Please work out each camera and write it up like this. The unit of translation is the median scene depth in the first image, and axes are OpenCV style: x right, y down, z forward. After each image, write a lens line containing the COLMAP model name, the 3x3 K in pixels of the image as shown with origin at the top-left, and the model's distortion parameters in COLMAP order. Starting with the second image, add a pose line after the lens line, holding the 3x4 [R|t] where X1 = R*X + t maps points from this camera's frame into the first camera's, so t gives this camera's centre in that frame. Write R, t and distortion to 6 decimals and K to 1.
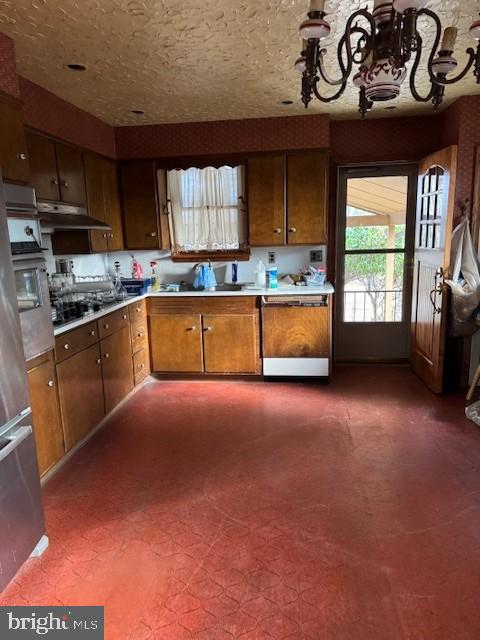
lens RADIAL K [[450.5, 0, 240.0], [0, 450.5, 320.0], [0, 0, 1]] dist [0.097301, -0.002479]
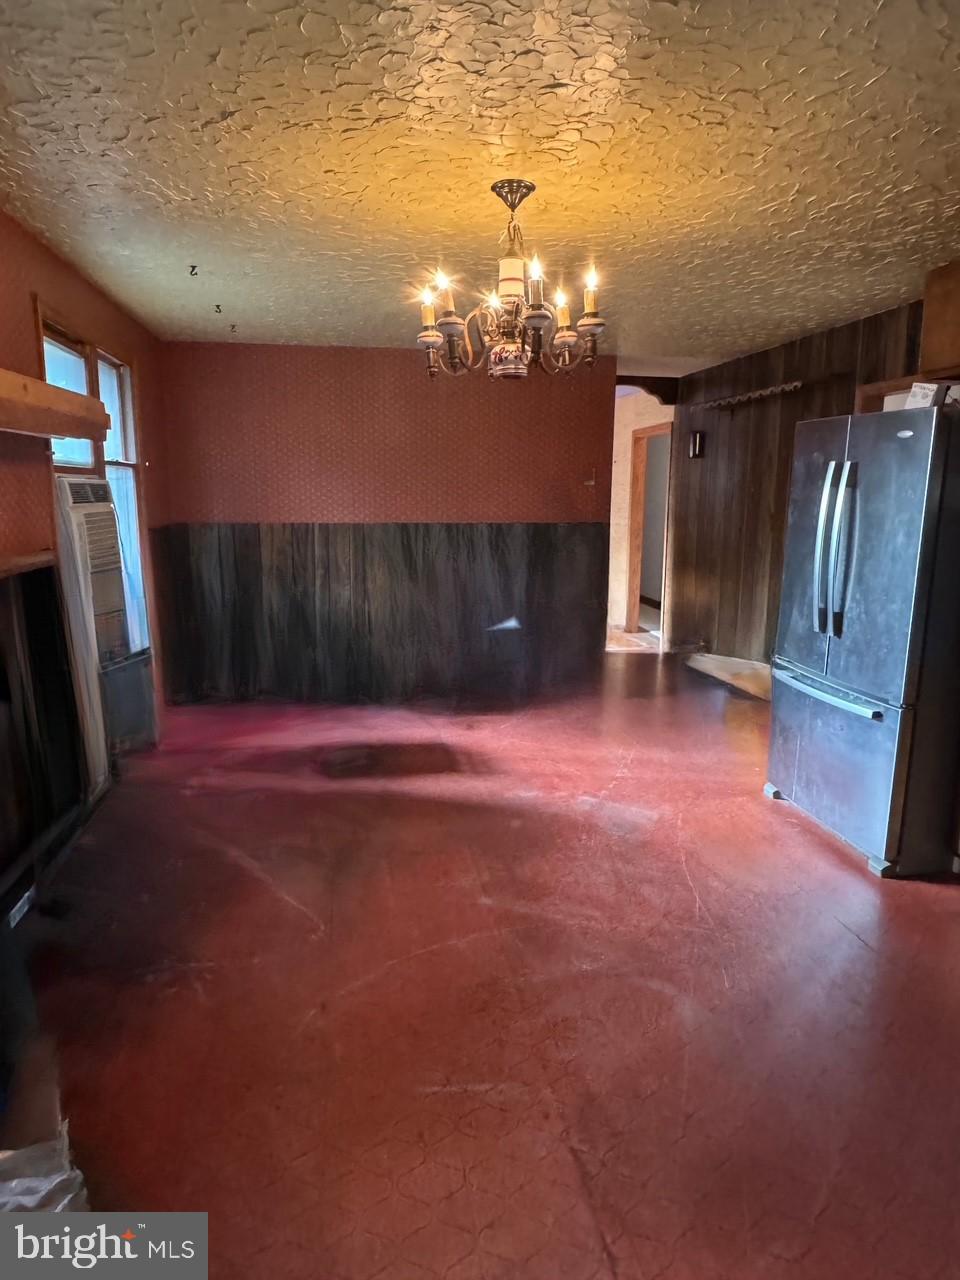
lens RADIAL K [[798.7, 0, 480.0], [0, 798.7, 640.0], [0, 0, 1]] dist [0.000447, -0.000112]
pose [[-0.958479, 0.071995, -0.275924, 0.298611], [-0.033348, 0.932666, 0.359197, -0.181858], [0.283205, 0.353485, -0.891540, 0.922066]]
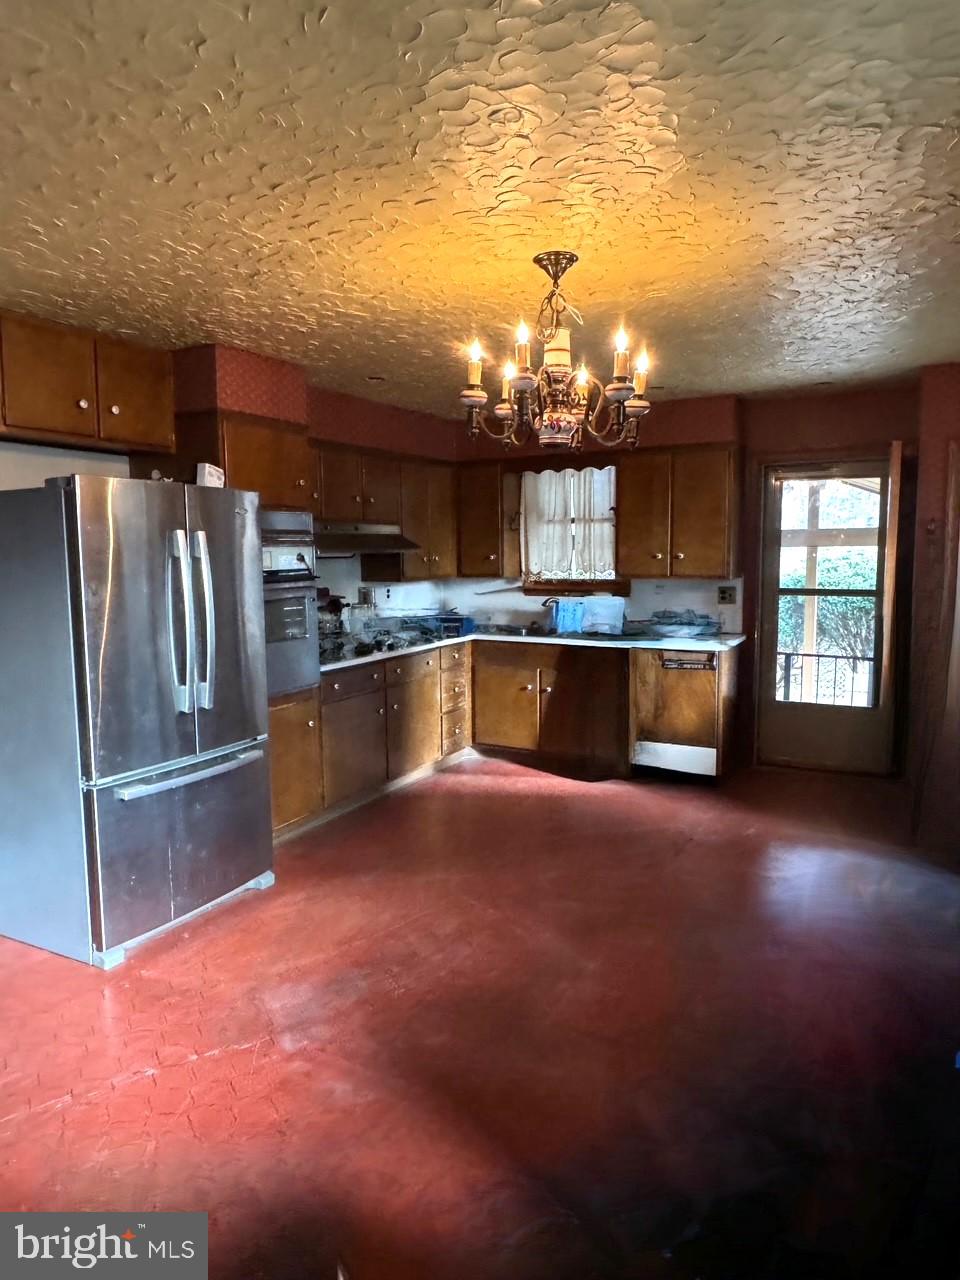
lens RADIAL K [[798.7, 0, 480.0], [0, 798.7, 640.0], [0, 0, 1]] dist [0.000447, -0.000112]
pose [[0.930300, 0.061360, -0.361630, 0.271607], [-0.085911, 0.994935, -0.052191, 0.016180], [0.356596, 0.079621, 0.930860, -0.212432]]
